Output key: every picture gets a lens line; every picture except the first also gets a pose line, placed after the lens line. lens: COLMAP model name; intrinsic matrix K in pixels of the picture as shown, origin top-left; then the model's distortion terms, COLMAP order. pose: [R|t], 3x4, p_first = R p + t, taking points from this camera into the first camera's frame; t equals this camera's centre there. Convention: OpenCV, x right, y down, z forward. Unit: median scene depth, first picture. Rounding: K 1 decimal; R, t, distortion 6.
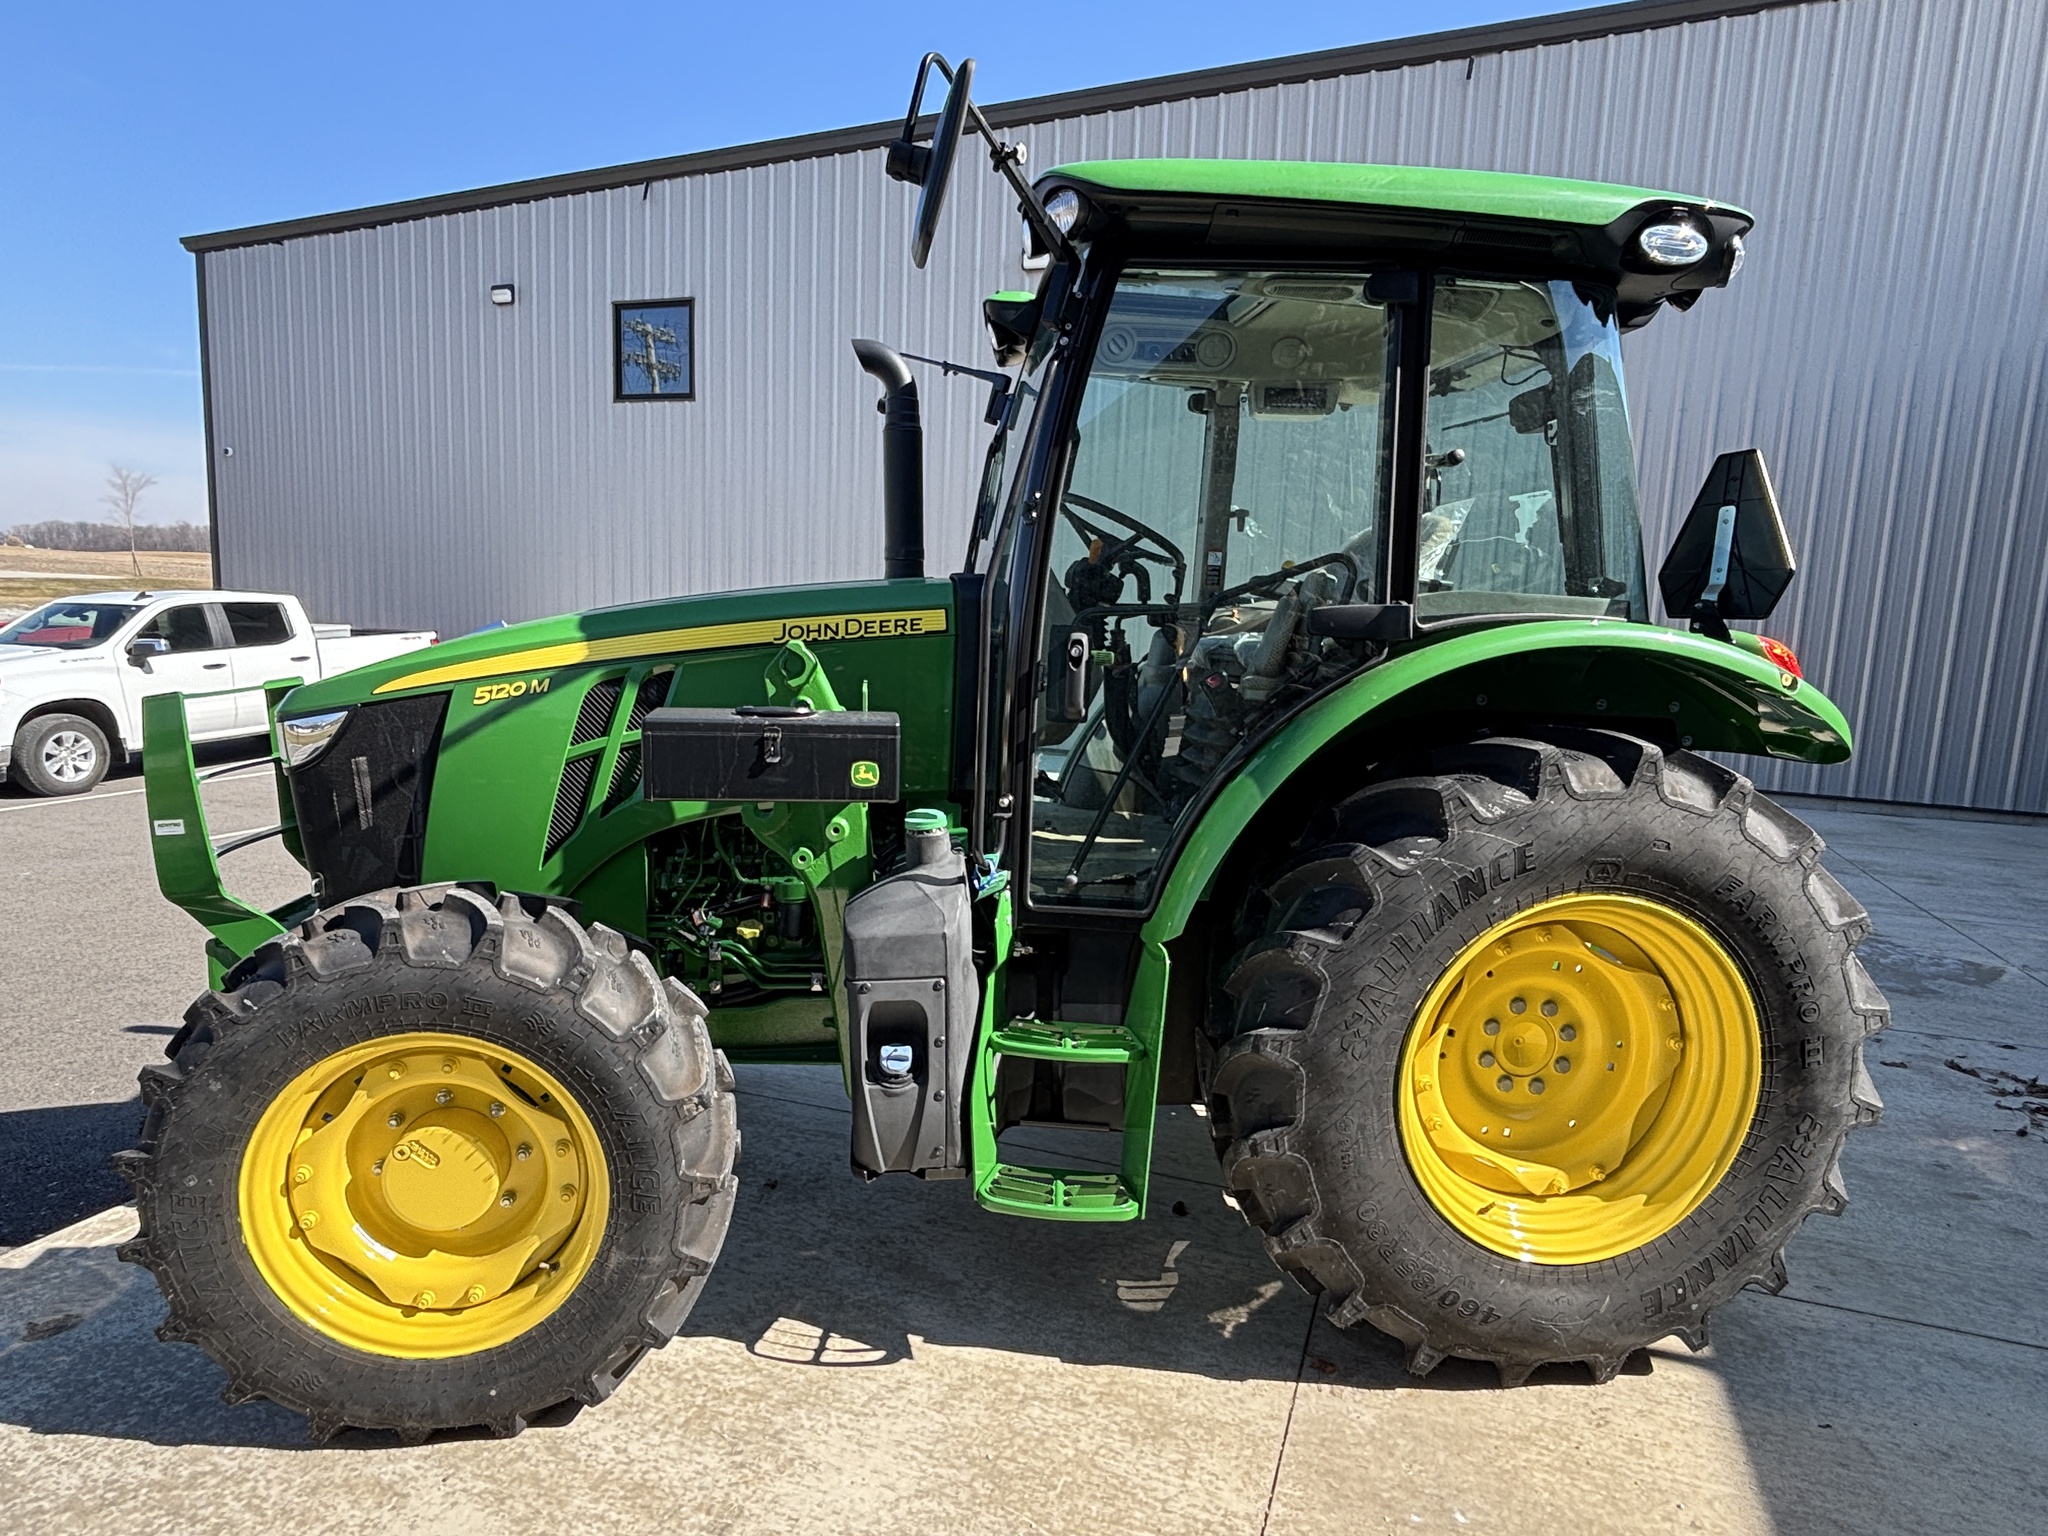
lens RADIAL K [[1218.2, 0, 1015.7], [0, 1218.2, 767.6], [0, 0, 1]] dist [0.022173, -0.017790]
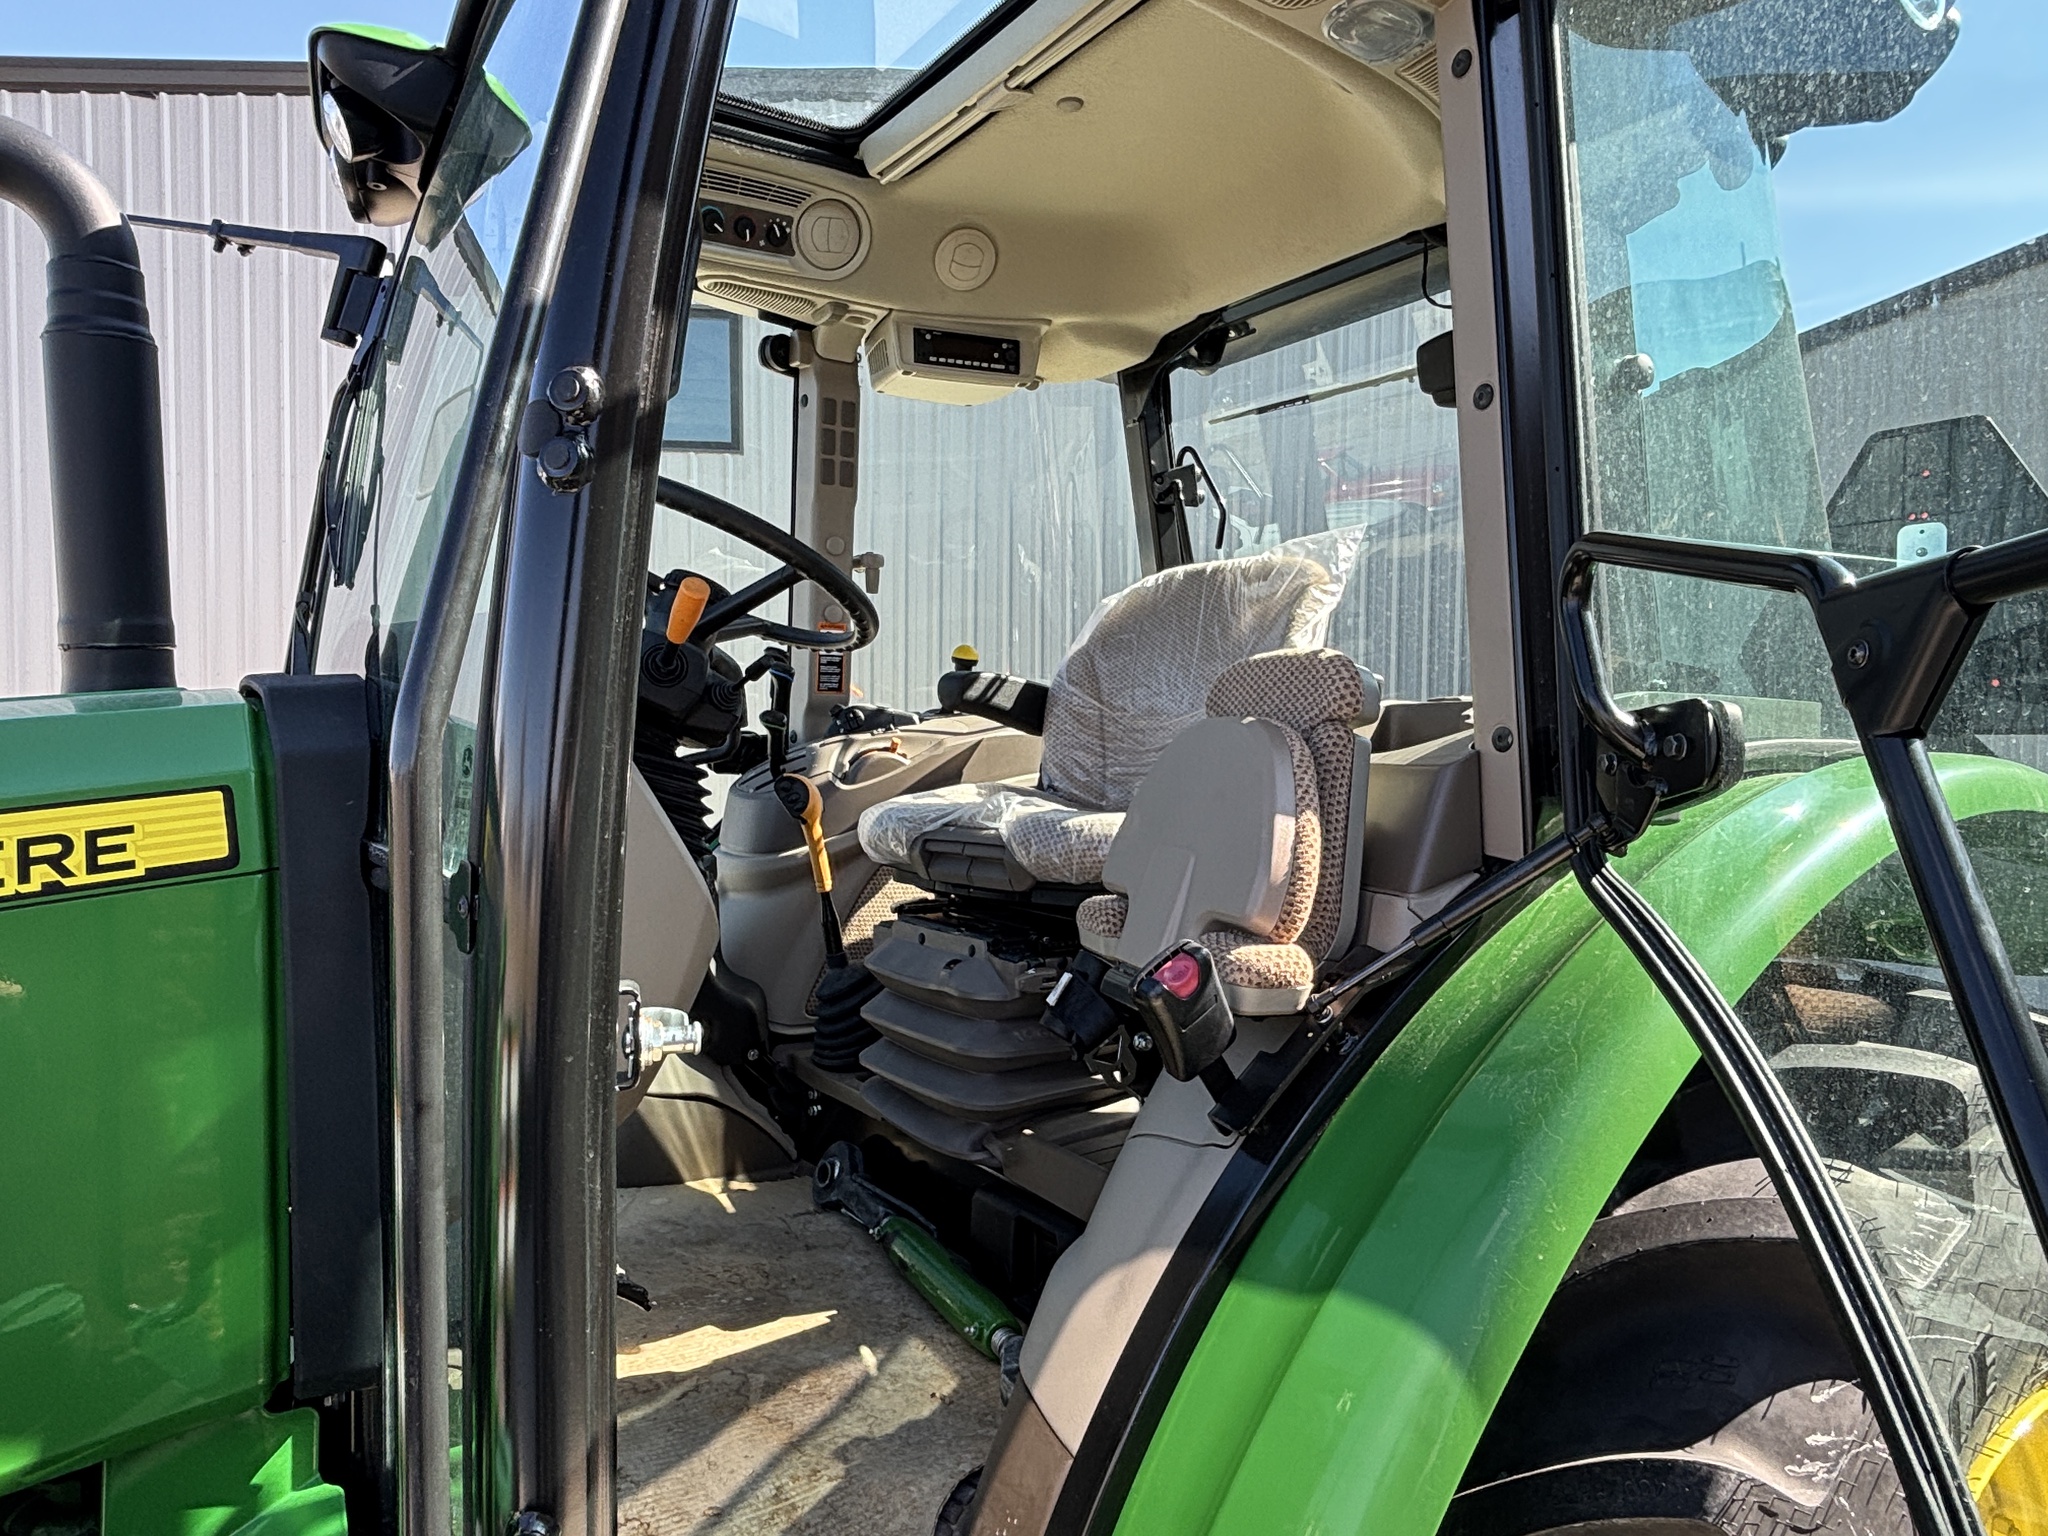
lens RADIAL K [[1483.1, 0, 1151.8], [0, 1483.1, 757.7], [0, 0, 1]] dist [-0.004528, -0.008406]
pose [[0.882590, -0.046761, 0.467813, -0.018576], [0.093749, 0.992563, -0.077656, -0.064541], [-0.460702, 0.112395, 0.880409, 0.414901]]
